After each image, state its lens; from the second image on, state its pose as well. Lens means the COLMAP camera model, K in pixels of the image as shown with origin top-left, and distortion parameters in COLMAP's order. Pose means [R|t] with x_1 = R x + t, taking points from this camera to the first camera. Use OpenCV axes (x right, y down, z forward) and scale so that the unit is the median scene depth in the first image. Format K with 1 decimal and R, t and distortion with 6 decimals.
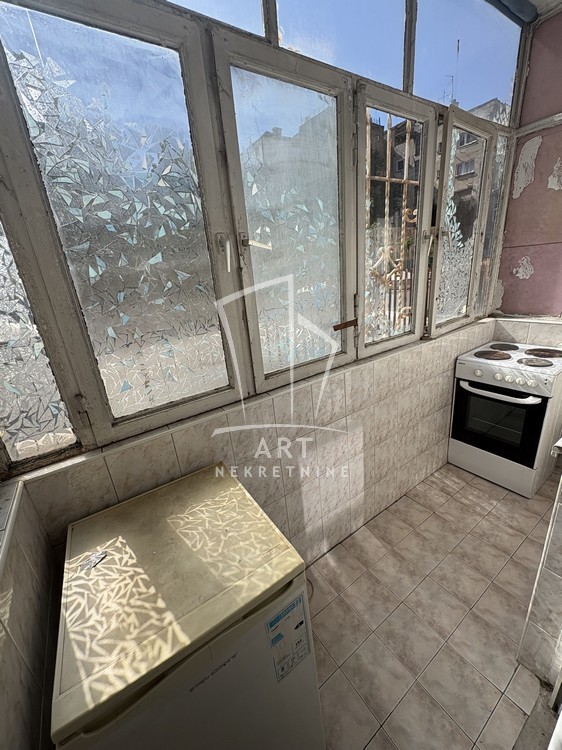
lens RADIAL K [[297.7, 0, 281.0], [0, 297.7, 375.0], [0, 0, 1]] dist [0.000123, -0.000080]
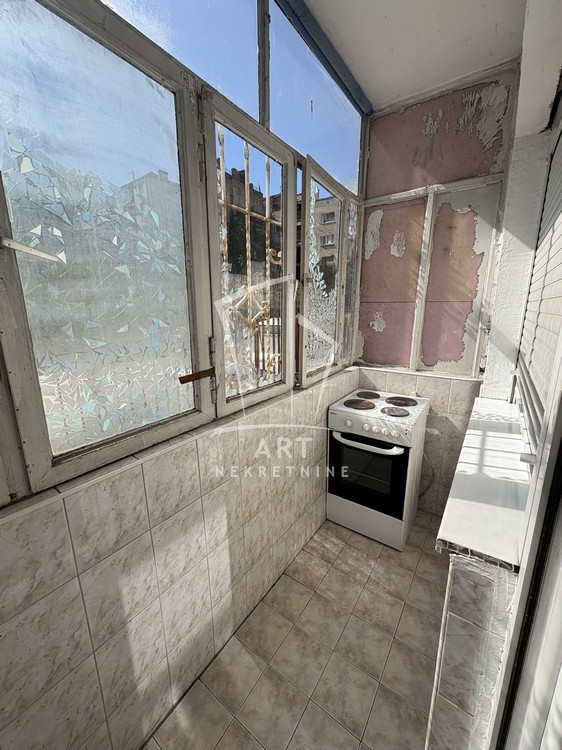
lens RADIAL K [[297.7, 0, 281.0], [0, 297.7, 375.0], [0, 0, 1]] dist [0.000123, -0.000080]
pose [[0.932856, 0.010286, 0.360104, 0.120943], [0.036635, 0.991702, -0.123229, -0.057995], [-0.358383, 0.128147, 0.924738, 0.184007]]
